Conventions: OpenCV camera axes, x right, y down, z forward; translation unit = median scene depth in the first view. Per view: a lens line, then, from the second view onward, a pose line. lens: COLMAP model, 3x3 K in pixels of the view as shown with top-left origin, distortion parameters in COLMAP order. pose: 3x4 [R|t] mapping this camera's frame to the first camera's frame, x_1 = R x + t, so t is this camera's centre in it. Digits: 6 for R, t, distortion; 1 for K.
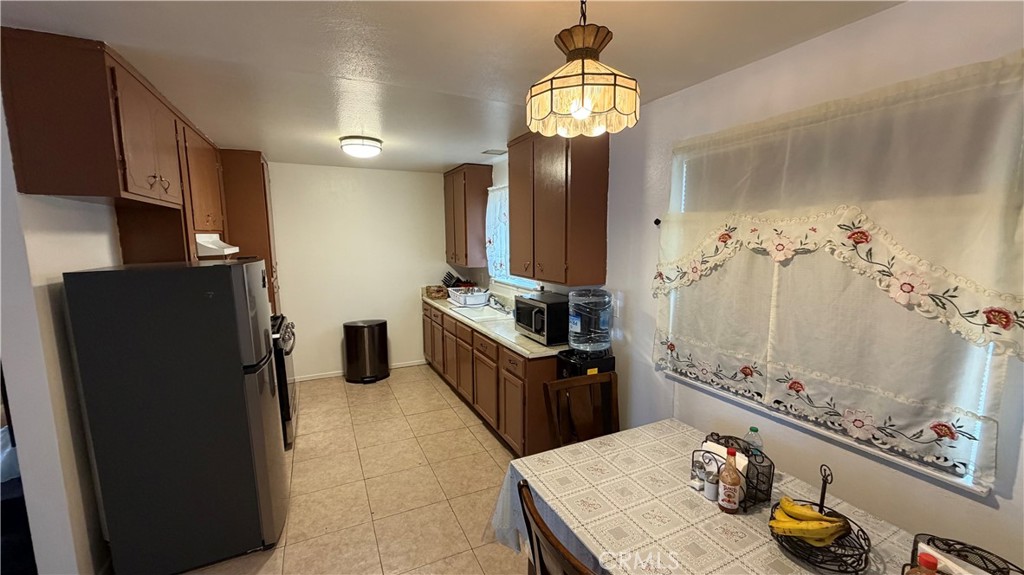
lens RADIAL K [[409.2, 0, 510.2], [0, 409.2, 289.7], [0, 0, 1]] dist [-0.000601, 0.000034]
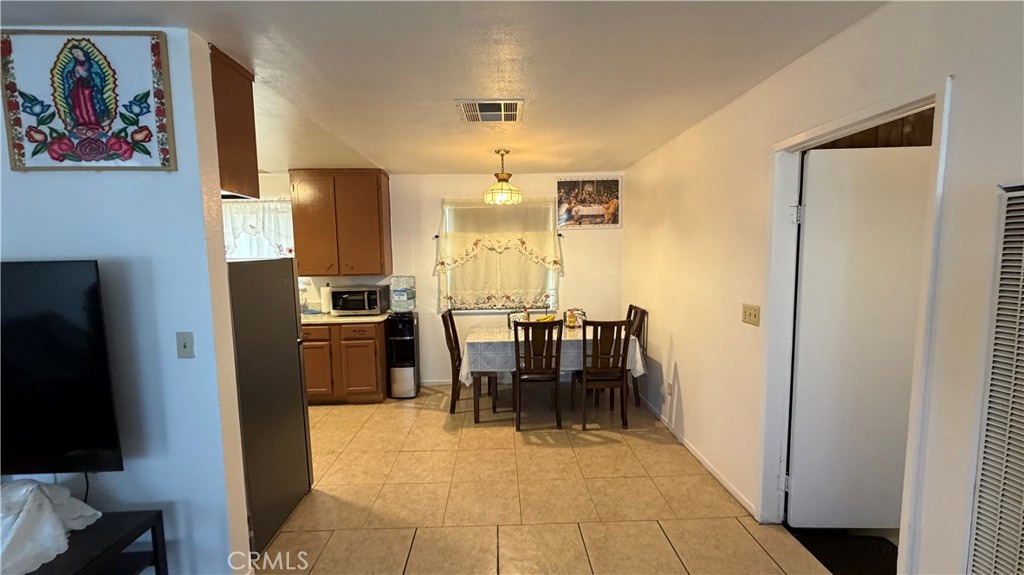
lens RADIAL K [[409.2, 0, 513.4], [0, 409.2, 288.7], [0, 0, 1]] dist [-0.000601, 0.000034]
pose [[0.392144, -0.086143, 0.915861, -1.790744], [0.135775, 0.990122, 0.034993, 0.086695], [-0.909829, 0.110629, 0.399967, -0.134616]]
